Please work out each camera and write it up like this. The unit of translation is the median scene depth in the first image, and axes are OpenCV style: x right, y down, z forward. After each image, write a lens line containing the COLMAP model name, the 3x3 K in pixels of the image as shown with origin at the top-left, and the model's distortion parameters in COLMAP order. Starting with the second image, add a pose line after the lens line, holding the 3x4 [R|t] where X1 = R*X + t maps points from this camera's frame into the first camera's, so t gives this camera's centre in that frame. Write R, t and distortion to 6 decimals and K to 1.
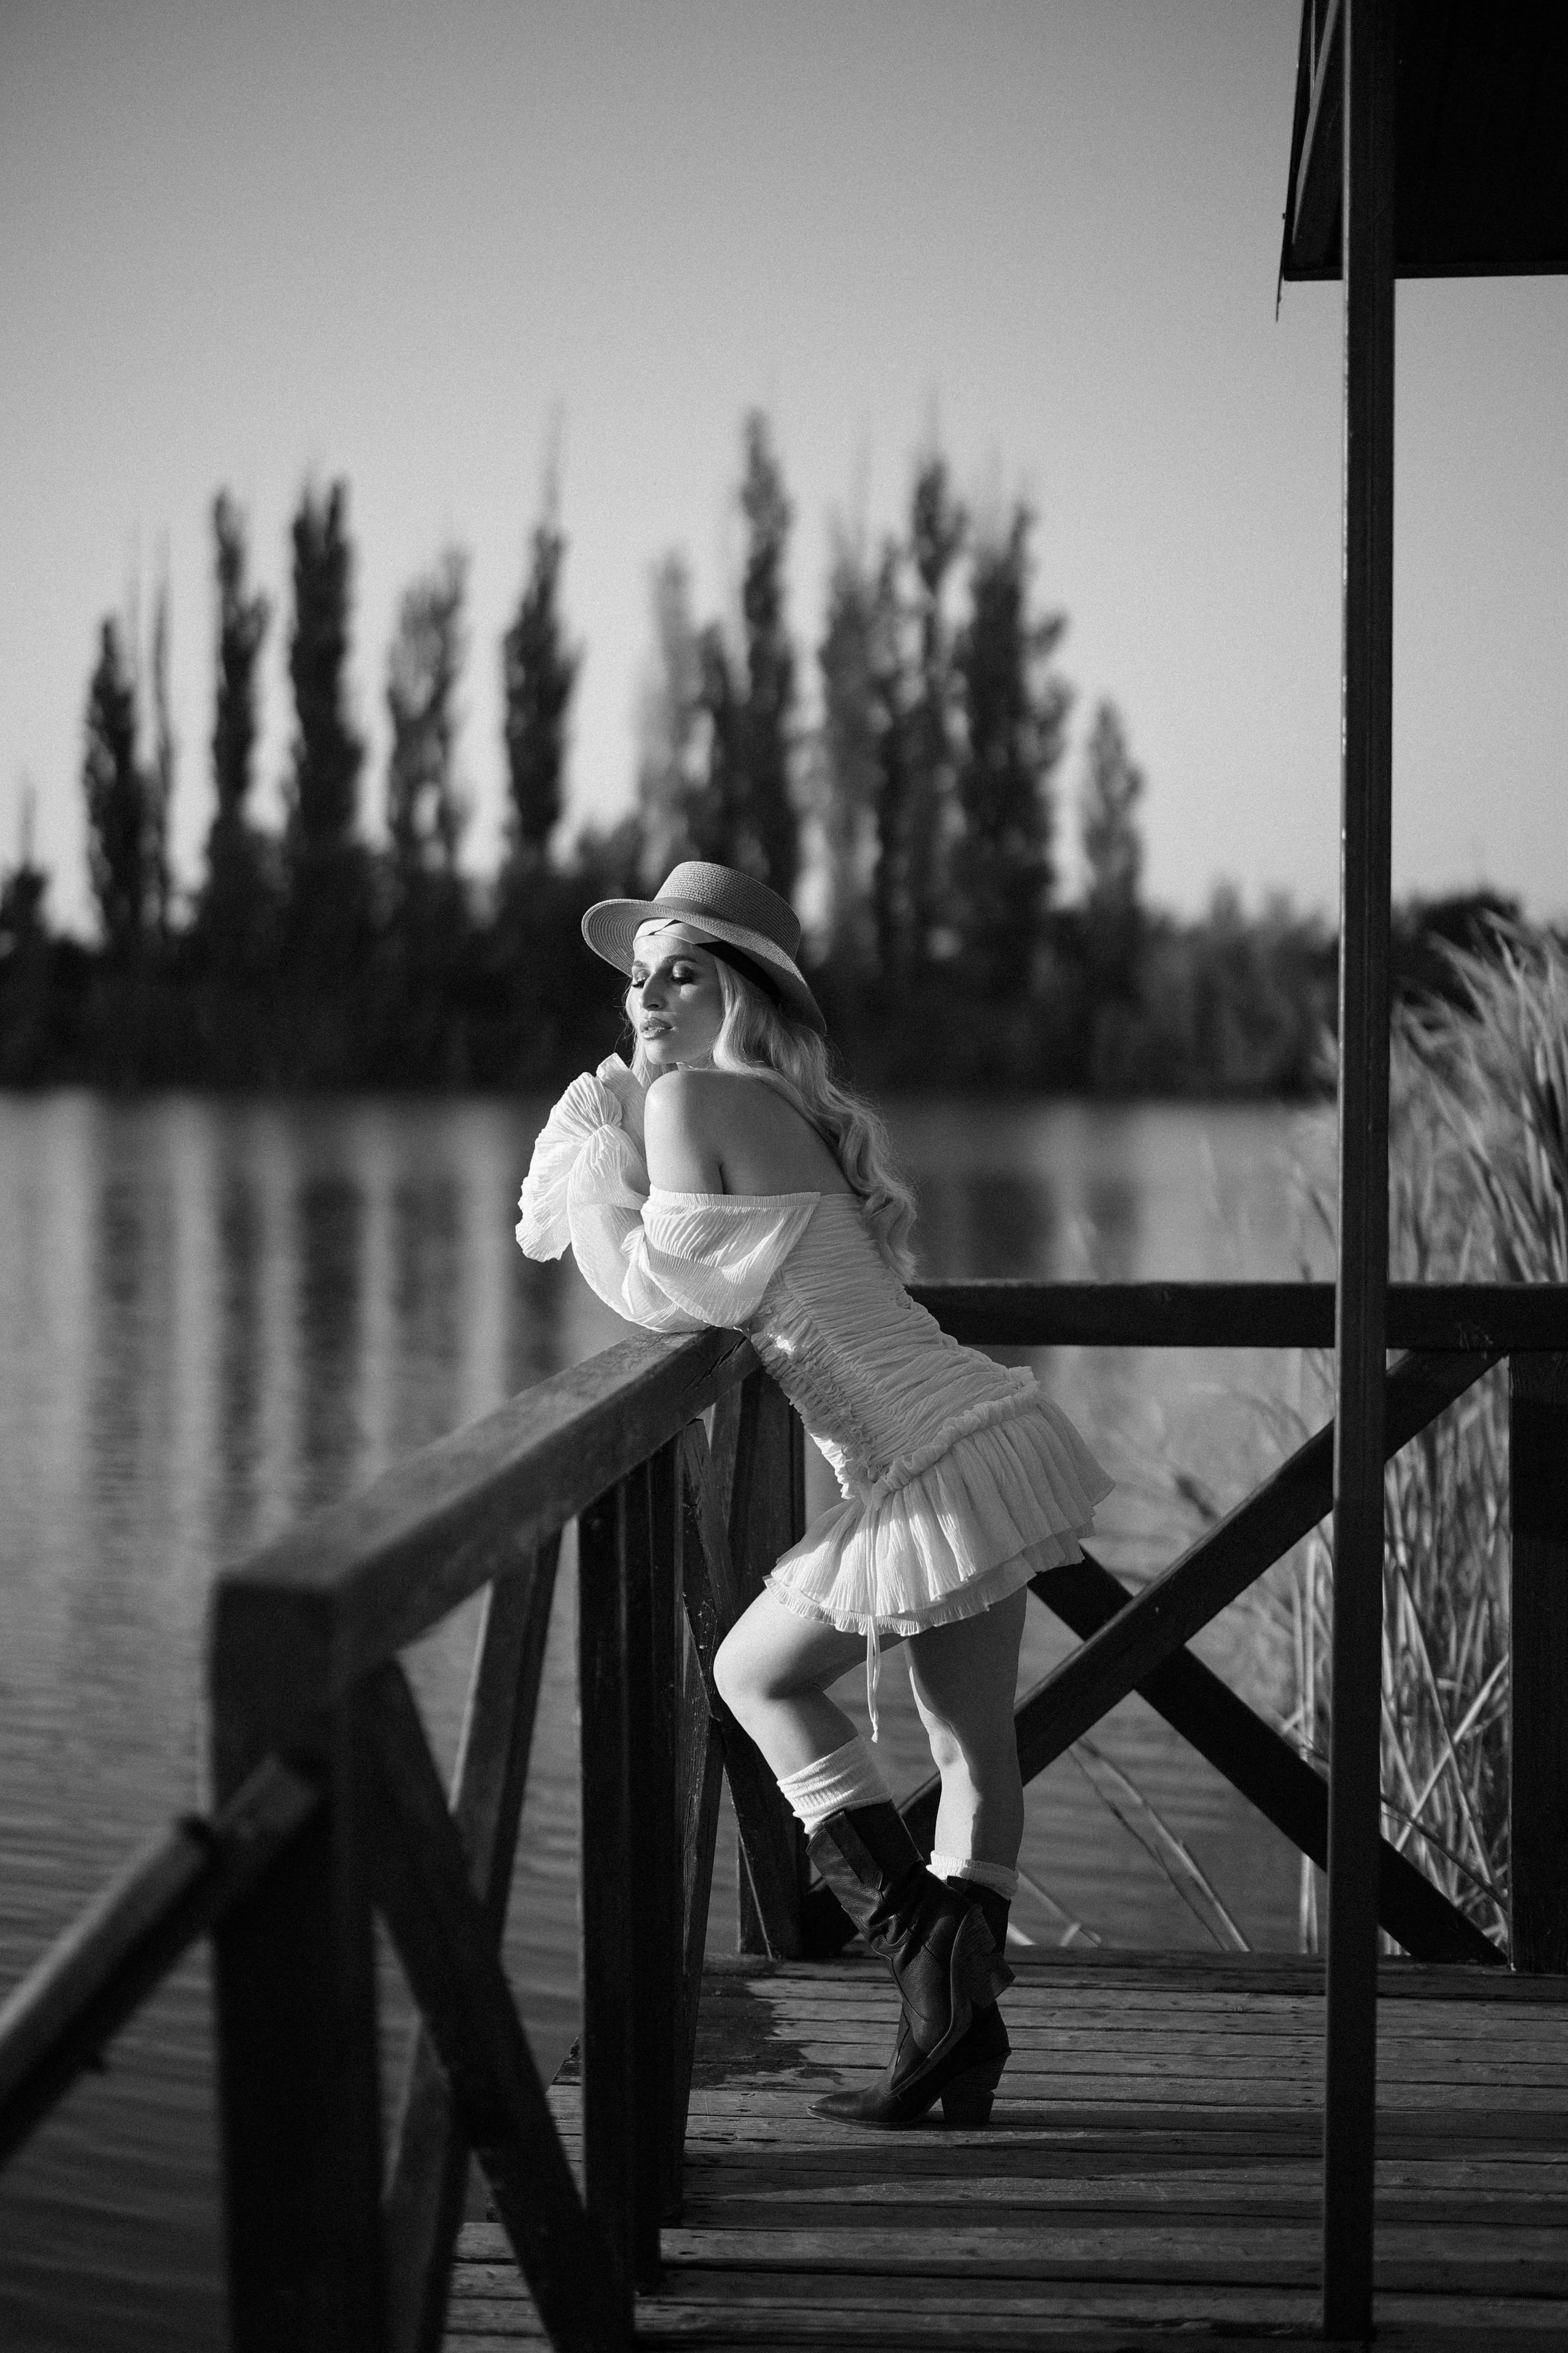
lens RADIAL K [[3275.6, 0, 806.2], [0, 3275.6, 1169.3], [0, 0, 1]] dist [-0.004986, 0.004652]
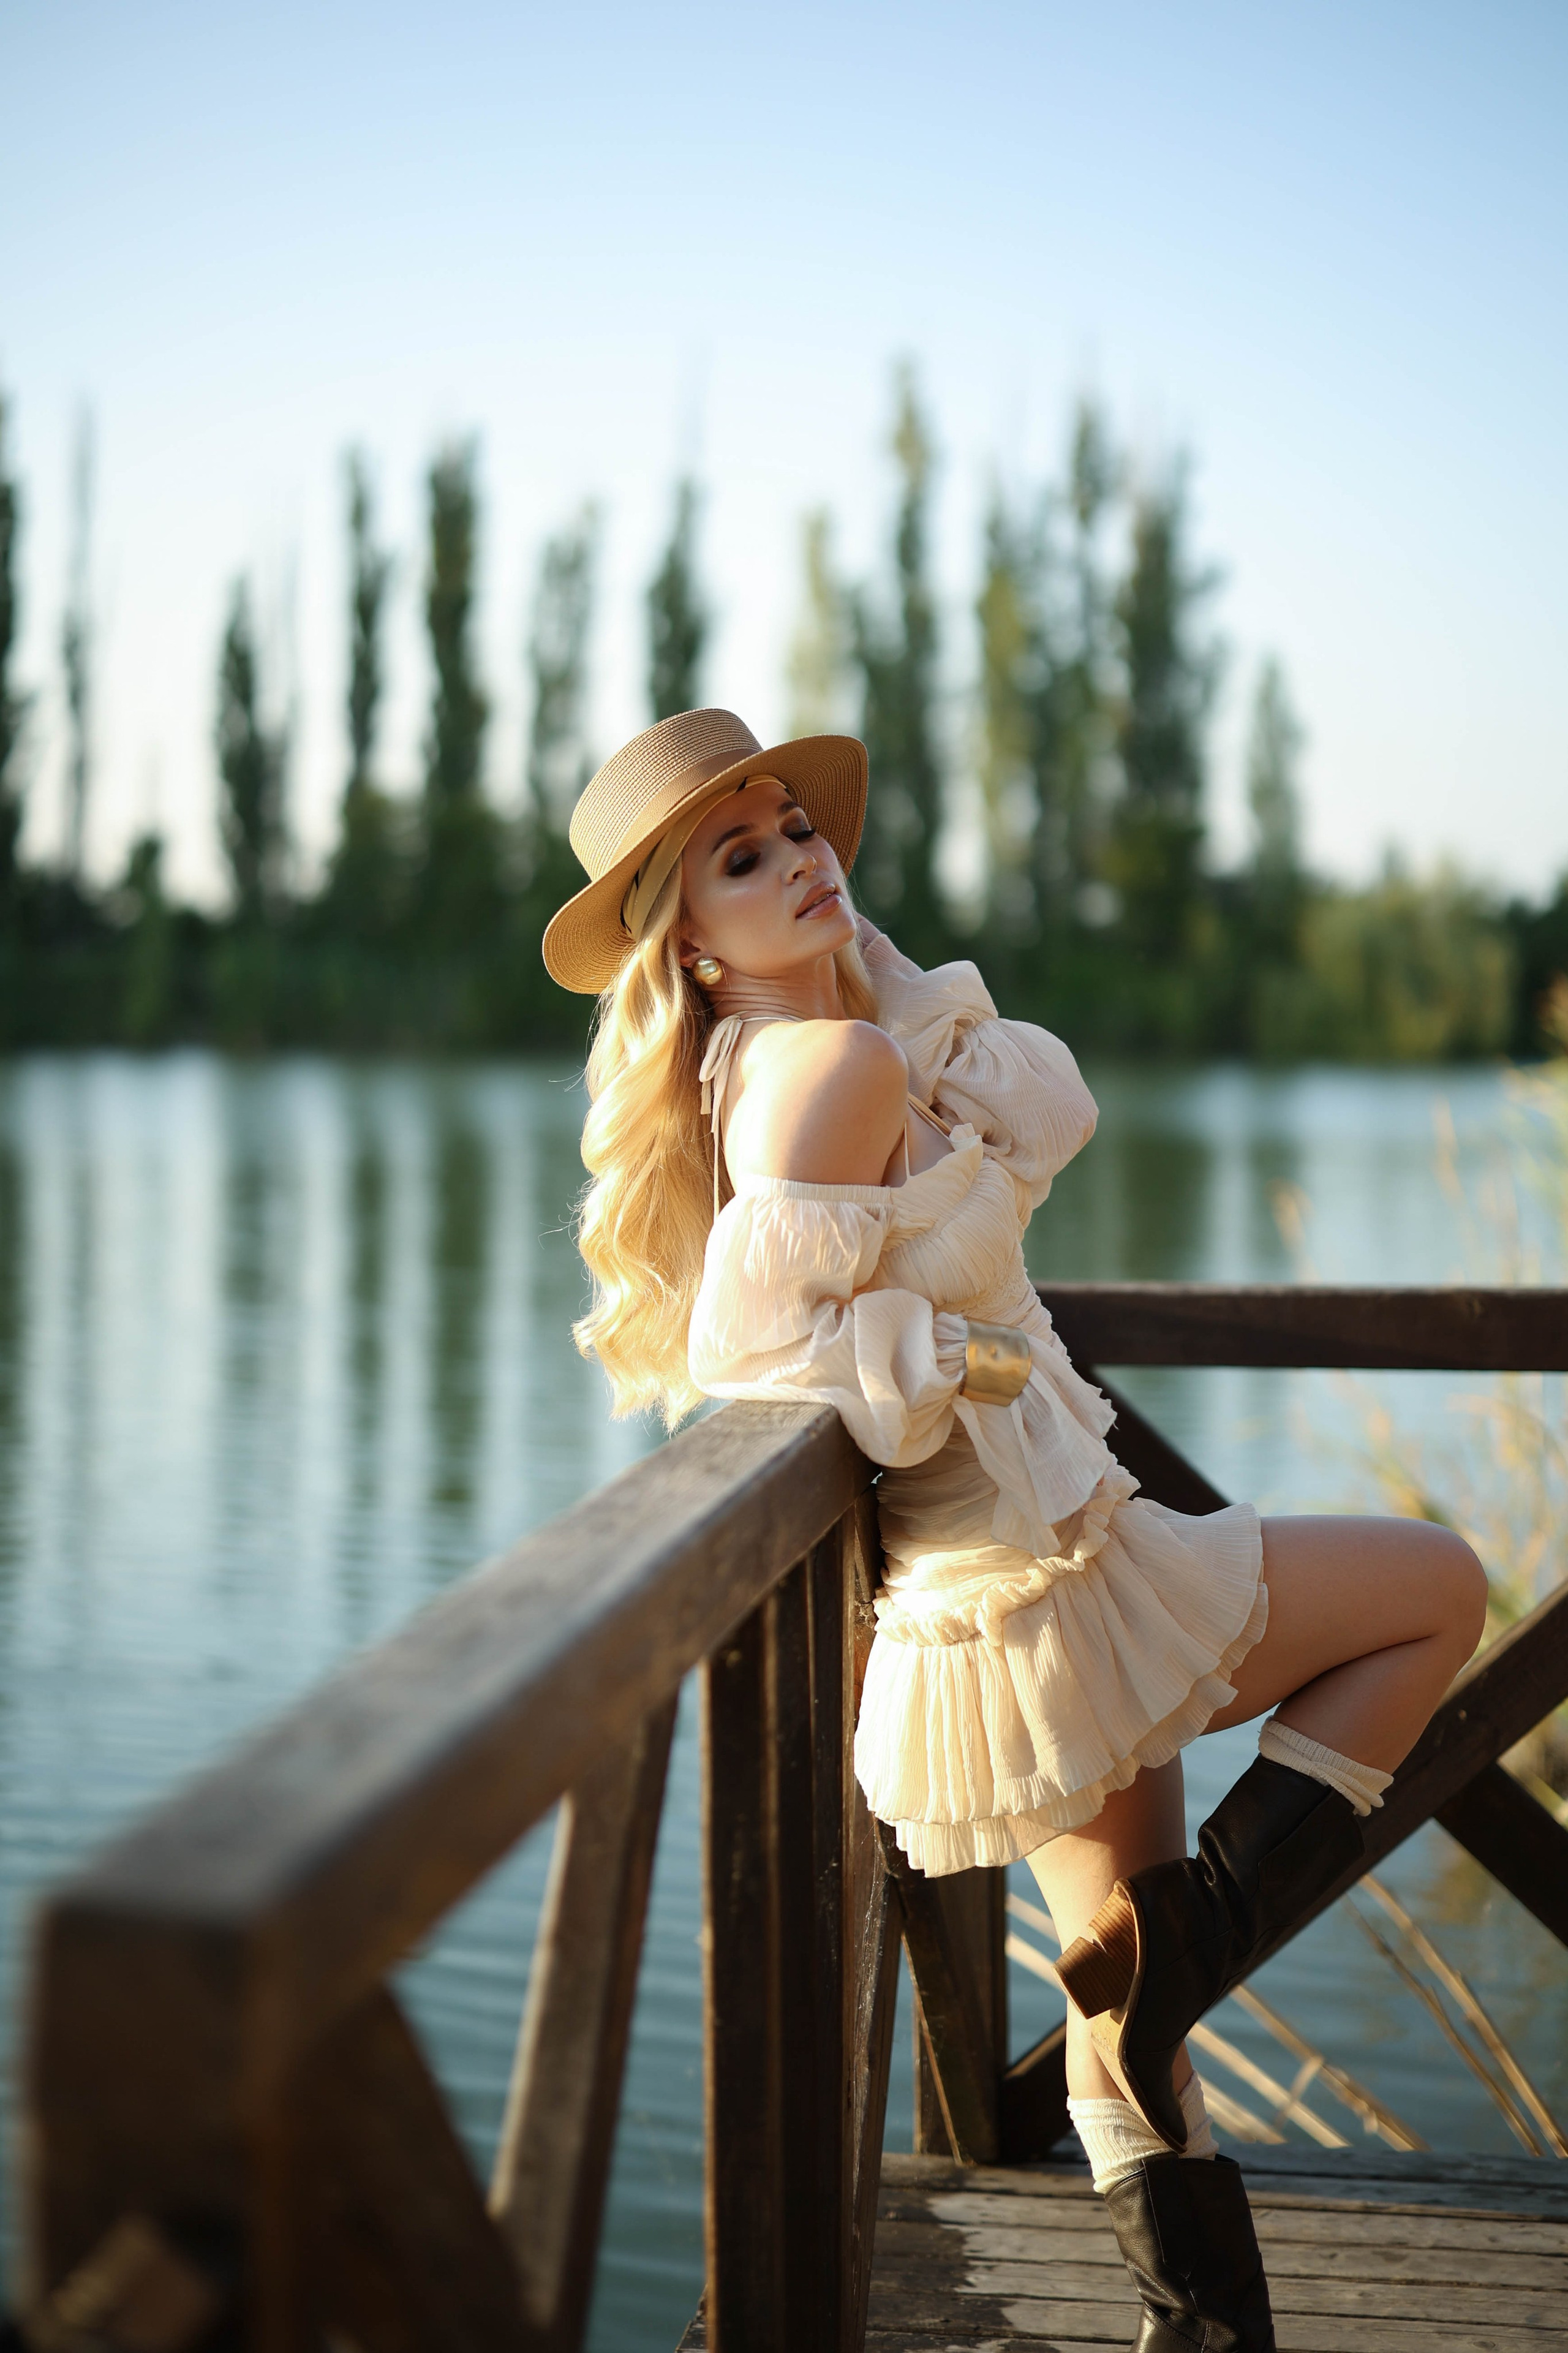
lens RADIAL K [[3275.6, 0, 806.2], [0, 3275.6, 1169.3], [0, 0, 1]] dist [-0.004986, 0.004652]
pose [[0.999085, 0.002569, -0.042697, -0.015004], [-0.002213, 0.999962, 0.008384, 0.000130], [0.042717, -0.008282, 0.999053, 0.238099]]
